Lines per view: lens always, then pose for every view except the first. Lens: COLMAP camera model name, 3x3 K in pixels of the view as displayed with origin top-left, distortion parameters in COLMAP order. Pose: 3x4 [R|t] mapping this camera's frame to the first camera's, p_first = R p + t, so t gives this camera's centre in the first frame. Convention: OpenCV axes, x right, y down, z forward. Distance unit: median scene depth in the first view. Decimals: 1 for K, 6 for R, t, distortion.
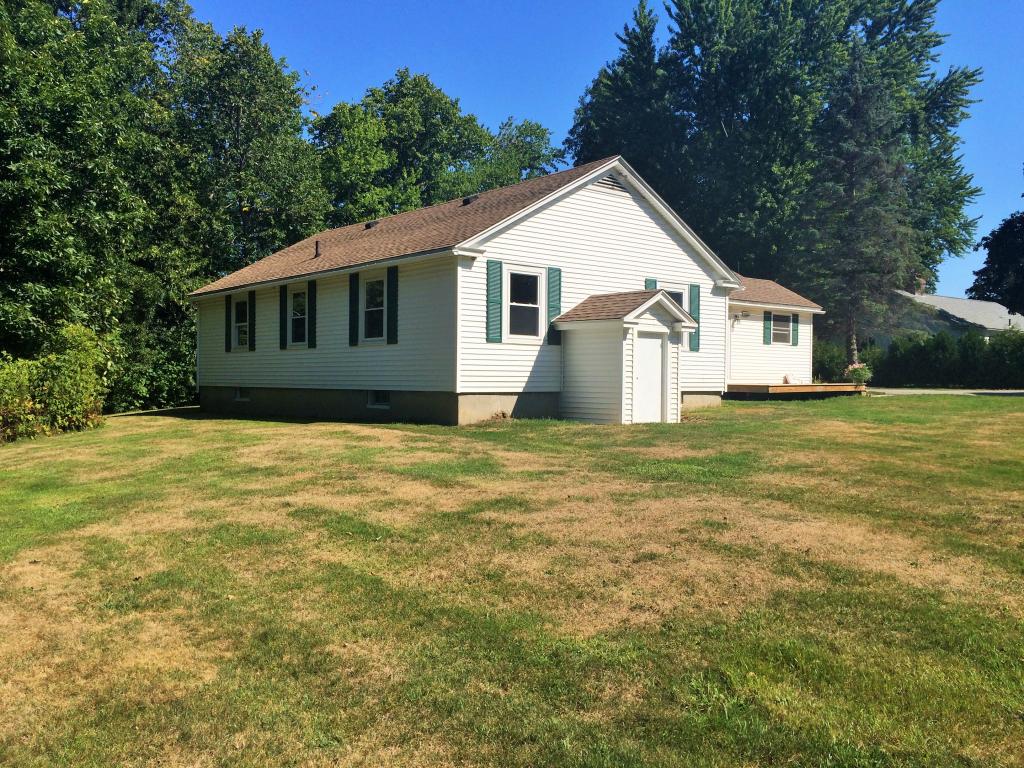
lens RADIAL K [[882.7, 0, 512.0], [0, 882.7, 384.0], [0, 0, 1]] dist [0.088699, -0.128473]
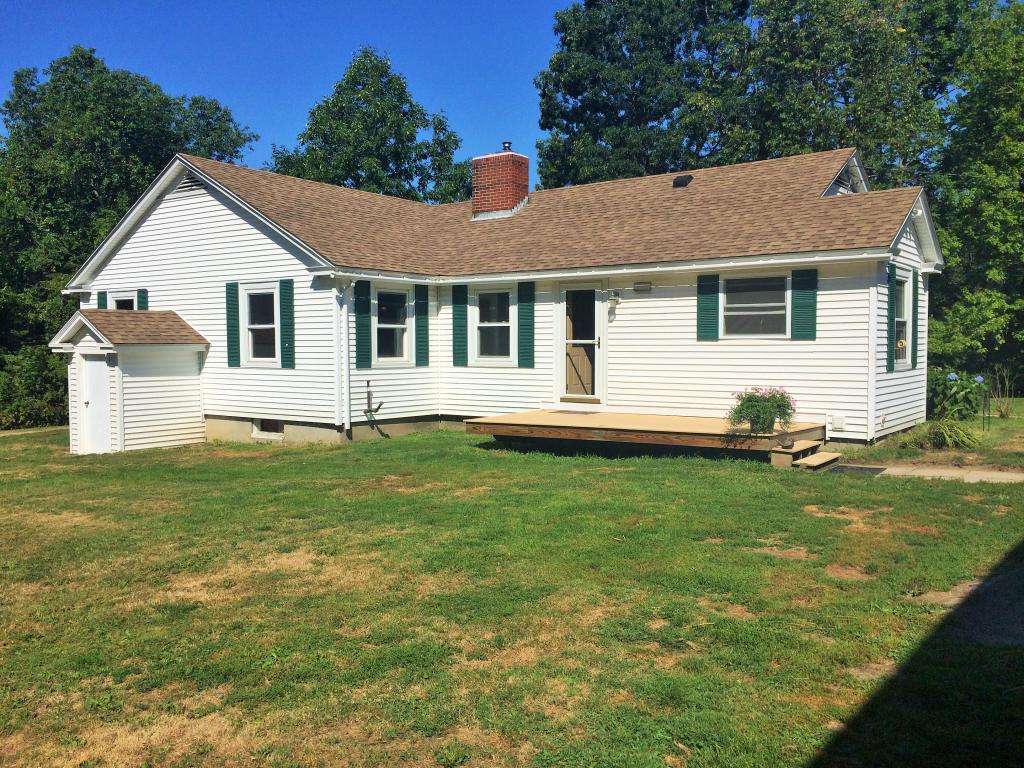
lens RADIAL K [[882.7, 0, 512.0], [0, 882.7, 384.0], [0, 0, 1]] dist [0.088699, -0.128473]
pose [[0.233361, 0.029508, -0.971942, 0.989002], [0.000948, 0.999532, 0.030574, -0.046791], [0.972390, -0.008056, 0.233224, 1.015448]]
